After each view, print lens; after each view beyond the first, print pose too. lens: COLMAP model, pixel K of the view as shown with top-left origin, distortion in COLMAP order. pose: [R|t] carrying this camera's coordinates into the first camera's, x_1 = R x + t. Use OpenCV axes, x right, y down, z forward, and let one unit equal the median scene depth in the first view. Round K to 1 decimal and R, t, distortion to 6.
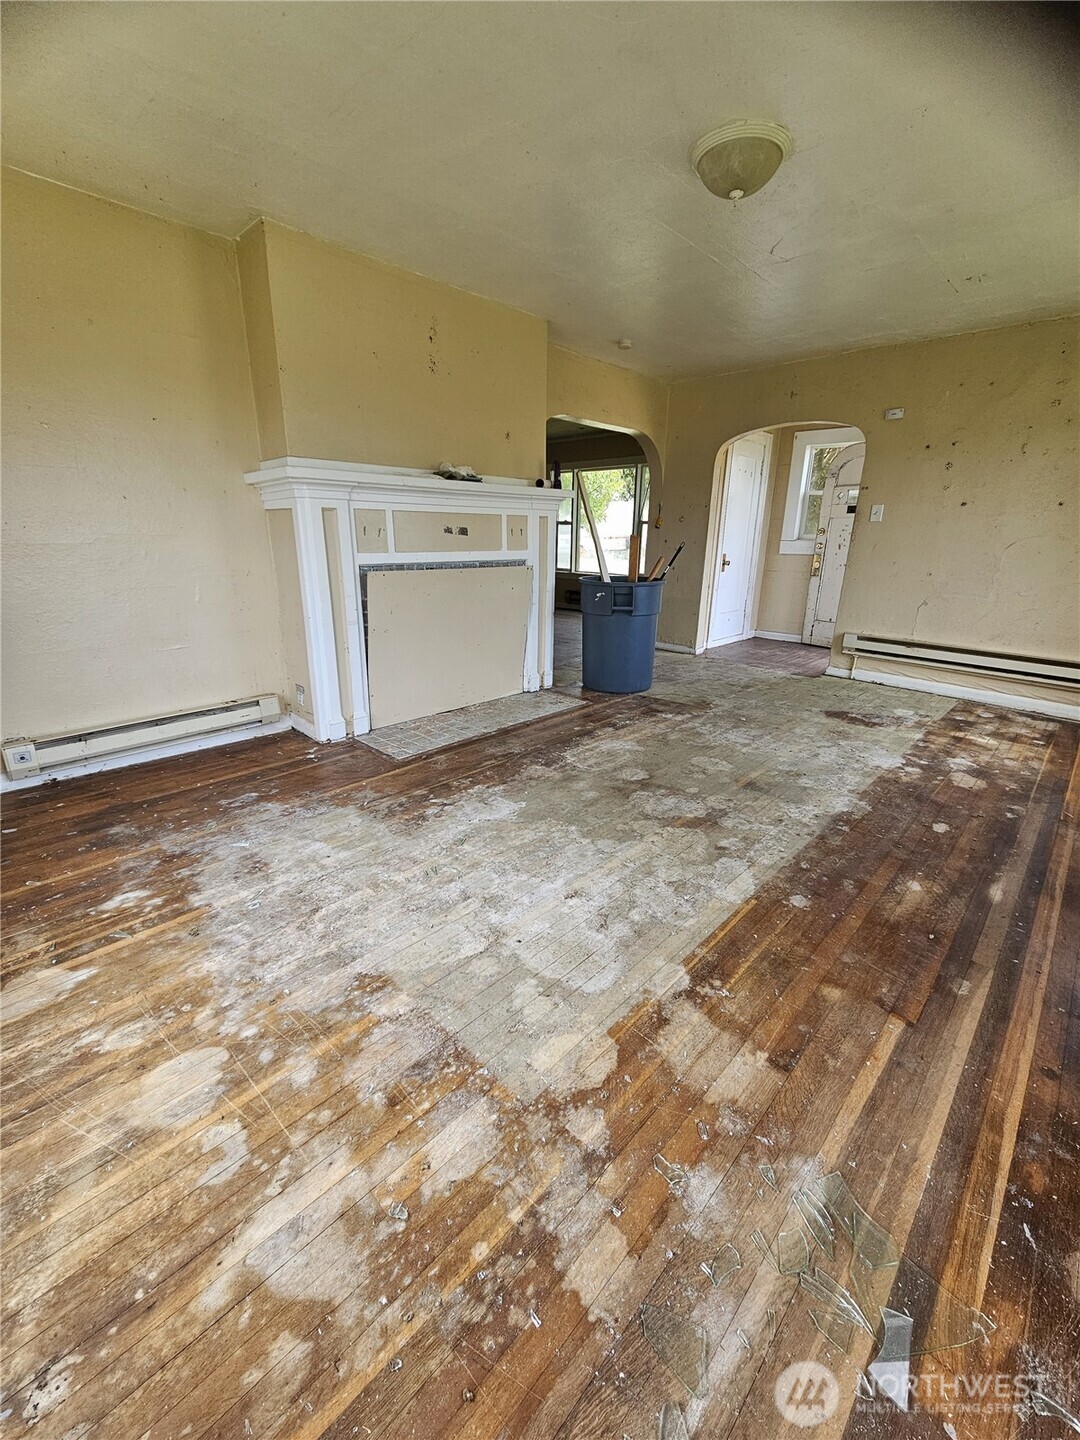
lens RADIAL K [[591.3, 0, 546.3], [0, 591.3, 714.5], [0, 0, 1]] dist [0.002793, -0.000877]
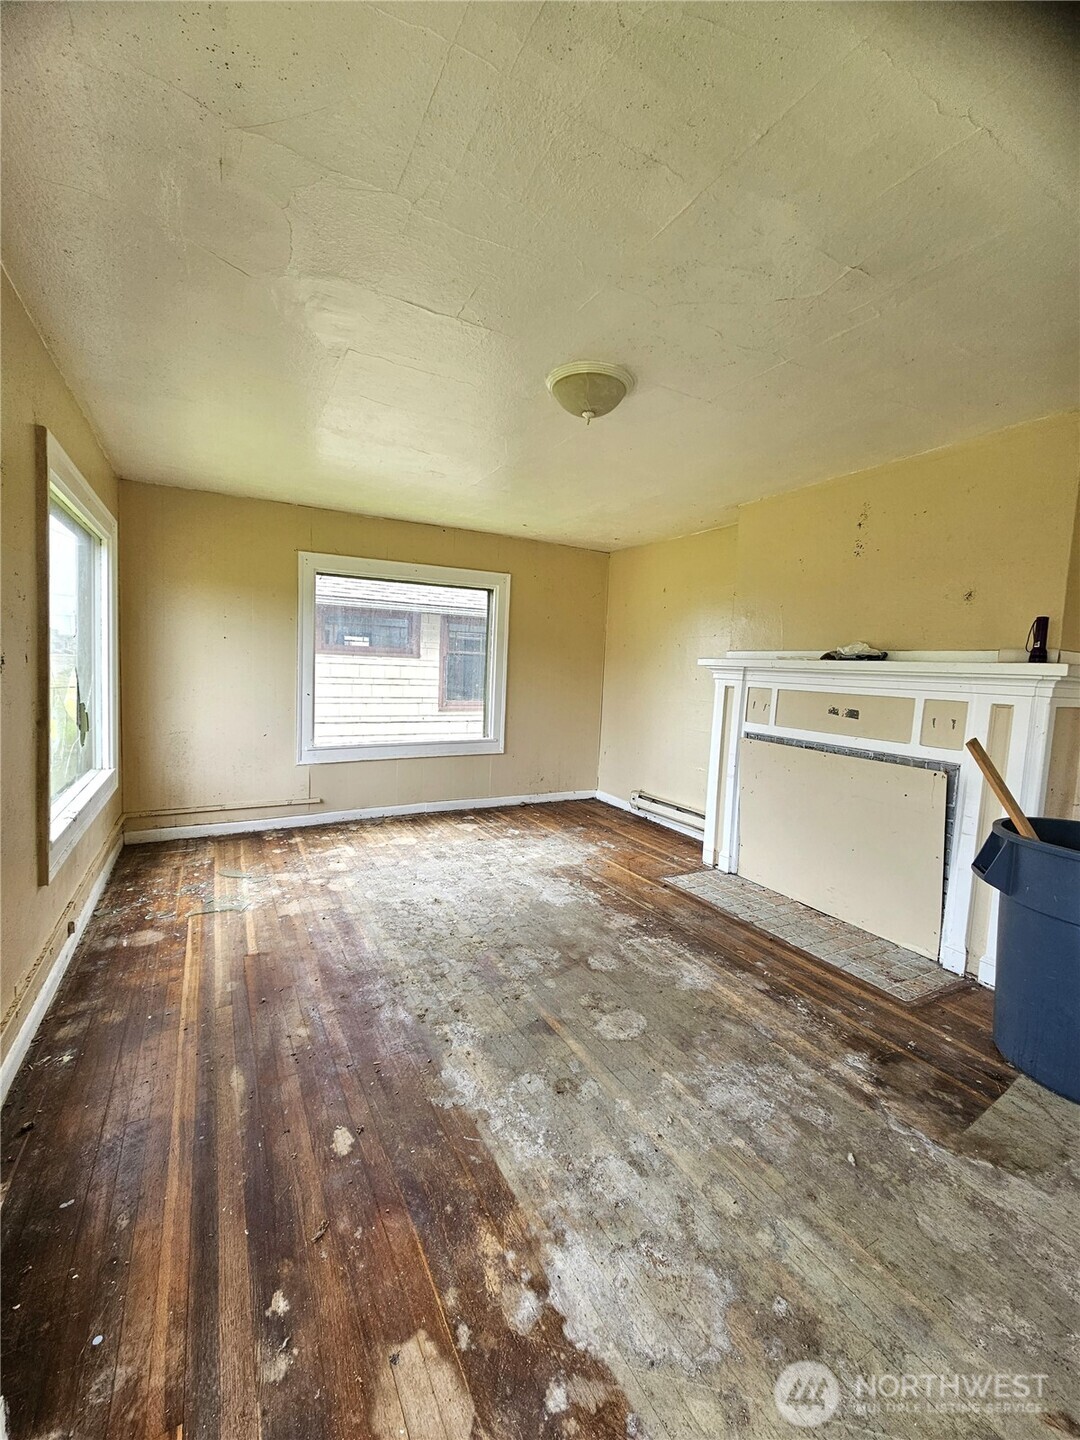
lens RADIAL K [[591.3, 0, 544.4], [0, 591.3, 719.9], [0, 0, 1]] dist [0.002793, -0.000877]
pose [[-0.294915, 0.058355, -0.953740, 0.999618], [-0.333463, 0.929094, 0.159960, -0.353115], [0.895448, 0.365211, -0.254544, 0.997052]]
